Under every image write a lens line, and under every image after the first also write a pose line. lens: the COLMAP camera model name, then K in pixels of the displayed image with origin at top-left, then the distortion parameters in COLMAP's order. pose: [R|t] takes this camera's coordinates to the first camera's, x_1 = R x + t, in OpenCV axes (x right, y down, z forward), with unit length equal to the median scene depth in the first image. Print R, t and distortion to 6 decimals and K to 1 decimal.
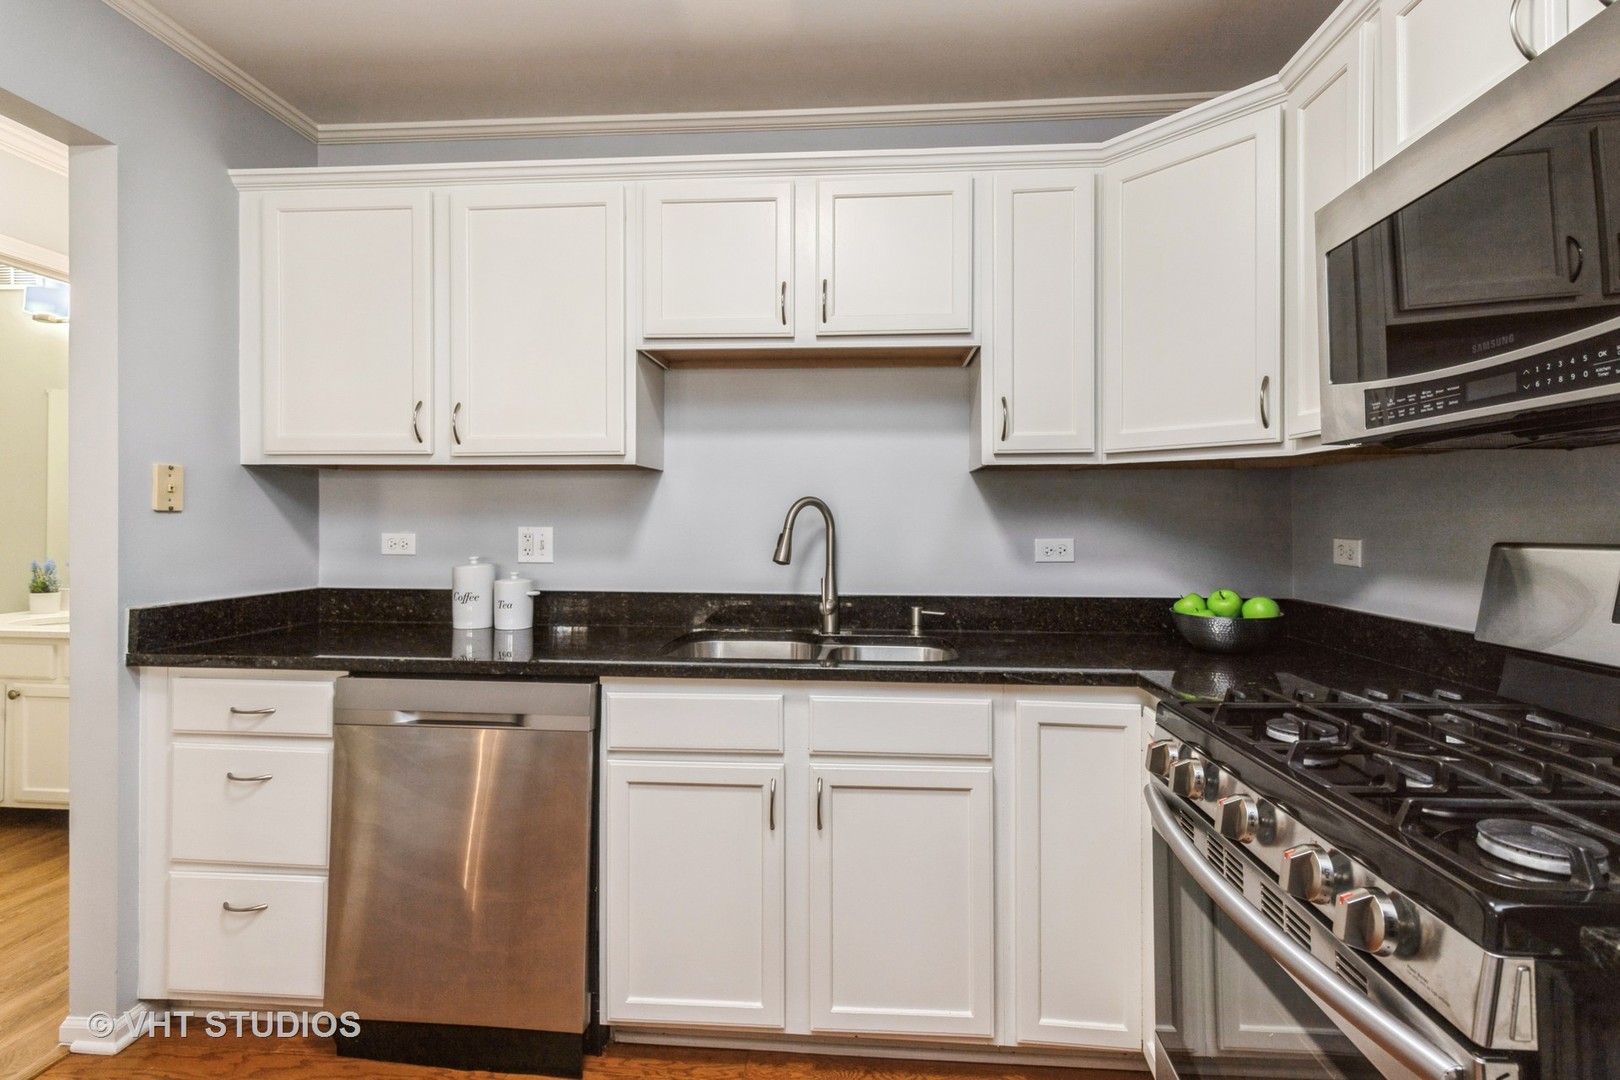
lens RADIAL K [[769.3, 0, 813.3], [0, 769.3, 532.4], [0, 0, 1]] dist [-0.000464, 0.000091]
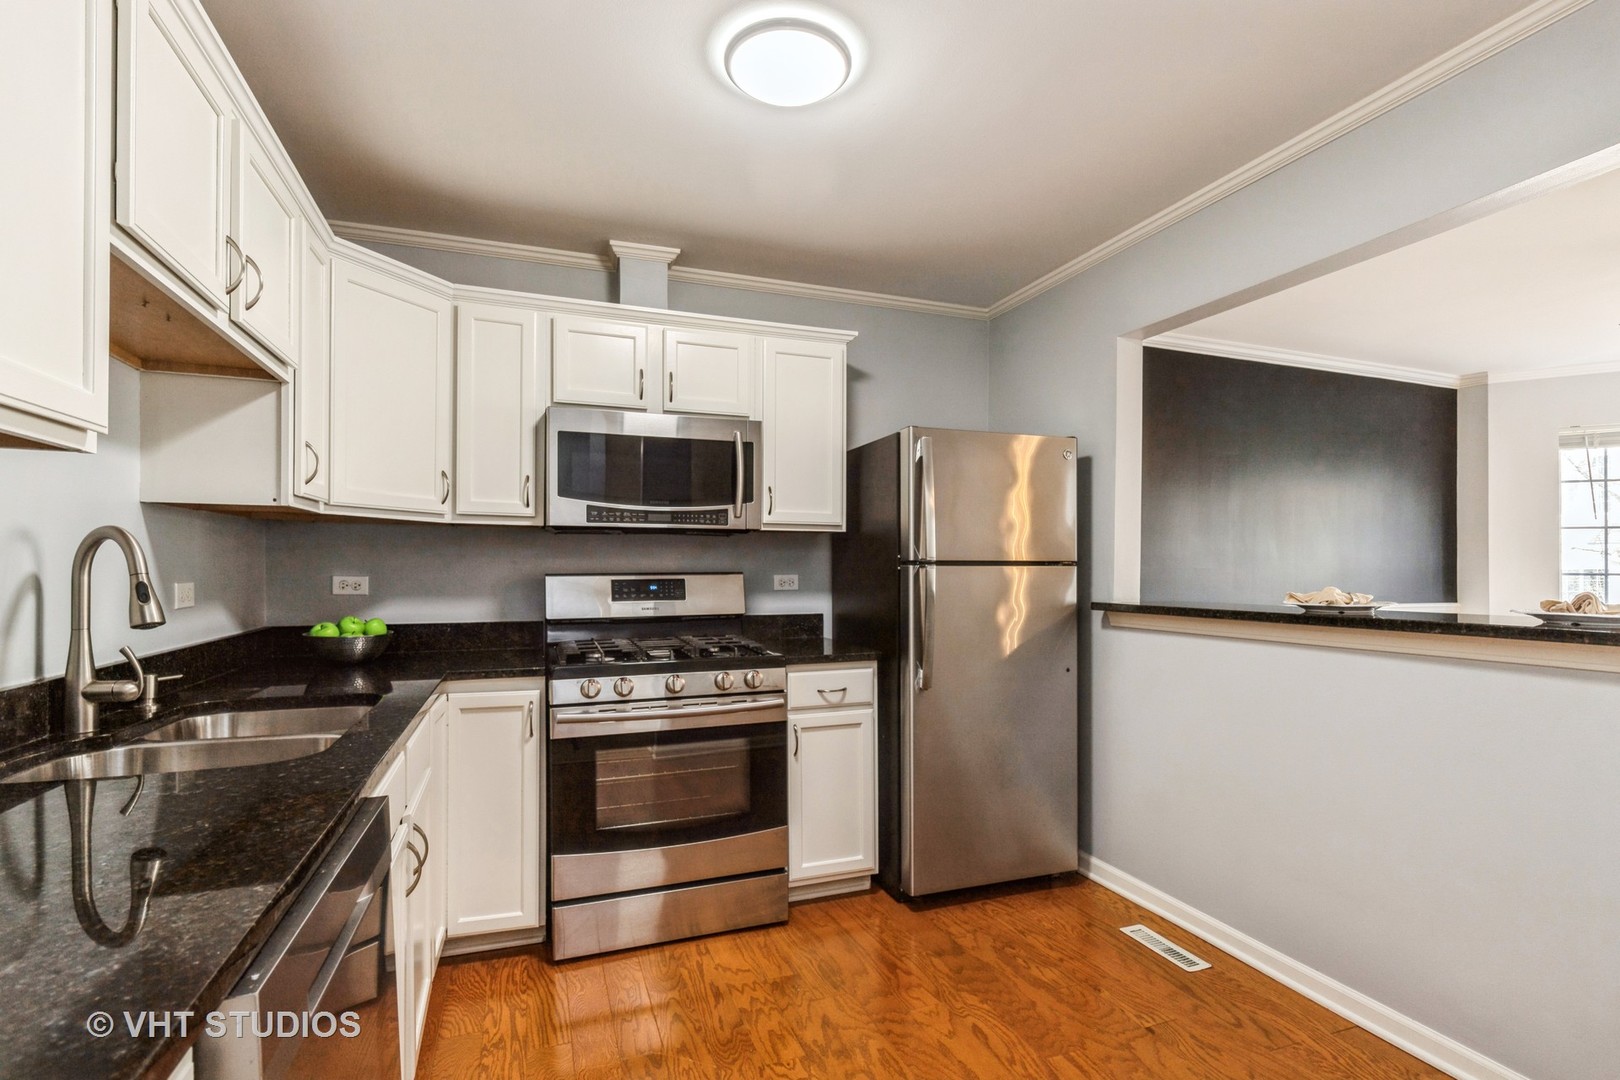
lens RADIAL K [[778.6, 0, 814.5], [0, 778.6, 523.9], [0, 0, 1]] dist [-0.002762, -0.000572]
pose [[-0.437192, 0.023444, 0.899063, -1.178649], [-0.003009, 0.999616, -0.027530, -0.049586], [-0.899363, -0.014741, -0.436954, 1.018958]]
